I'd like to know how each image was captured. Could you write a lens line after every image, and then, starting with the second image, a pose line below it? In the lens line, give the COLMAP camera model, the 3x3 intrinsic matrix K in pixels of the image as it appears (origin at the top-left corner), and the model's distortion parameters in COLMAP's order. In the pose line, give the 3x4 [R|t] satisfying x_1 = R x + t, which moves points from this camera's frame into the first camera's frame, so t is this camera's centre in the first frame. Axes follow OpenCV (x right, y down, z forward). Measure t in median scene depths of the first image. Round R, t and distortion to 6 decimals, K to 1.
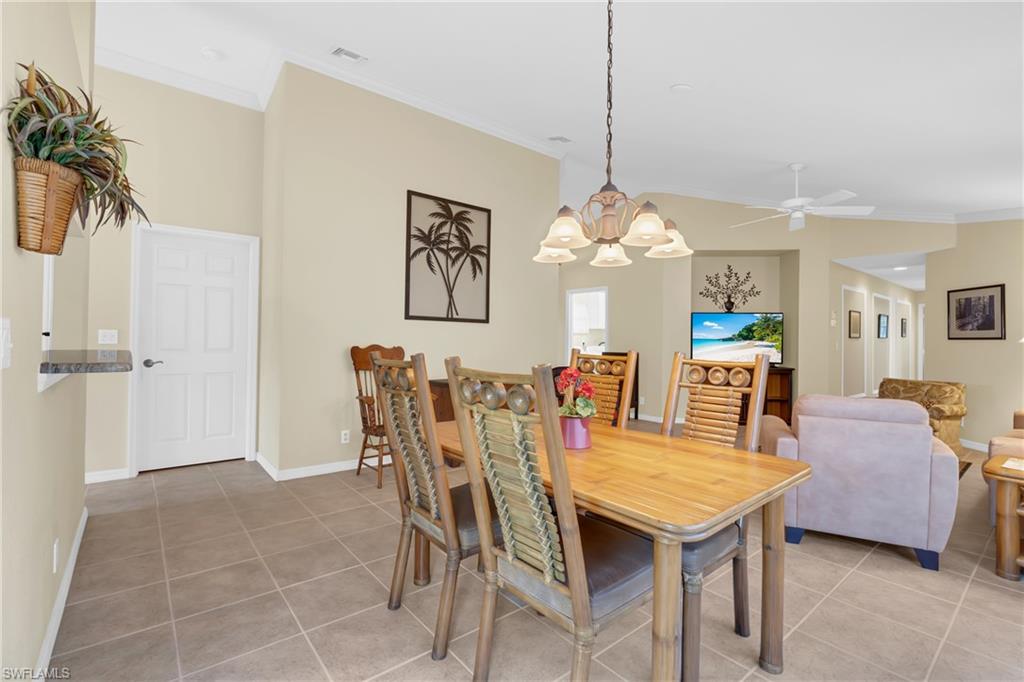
lens RADIAL K [[464.5, 0, 508.2], [0, 464.5, 335.6], [0, 0, 1]] dist [-0.002845, 0.000268]
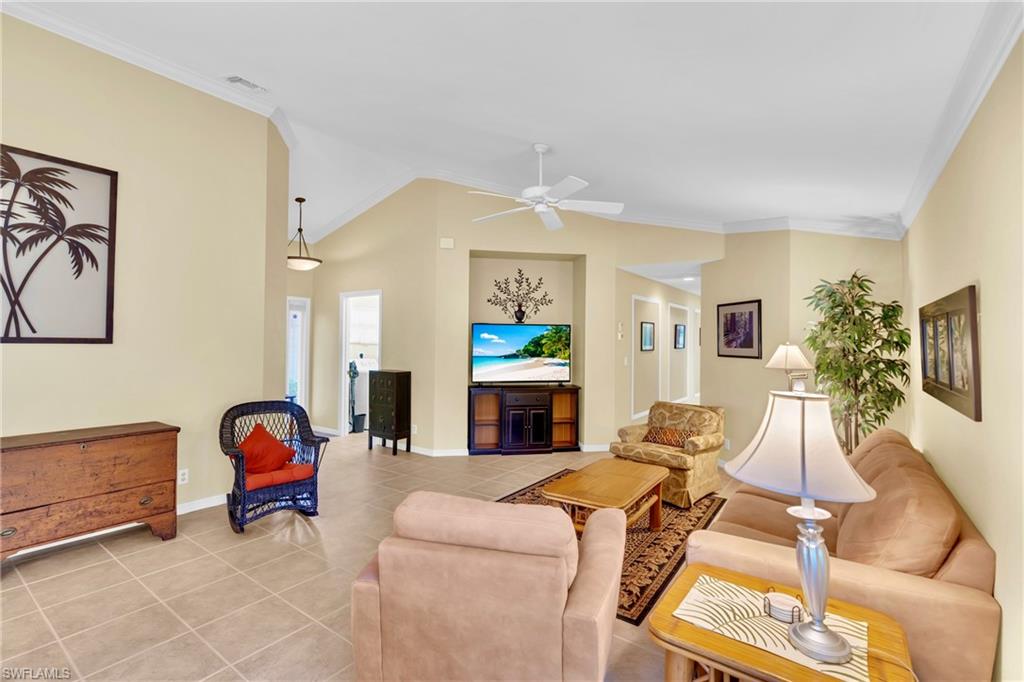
lens RADIAL K [[458.0, 0, 515.1], [0, 458.0, 333.6], [0, 0, 1]] dist [-0.009599, 0.000339]
pose [[0.966051, 0.000376, 0.258350, 0.341979], [-0.000083, 0.999999, -0.001145, -0.040268], [-0.258350, 0.001085, 0.966051, 0.229620]]
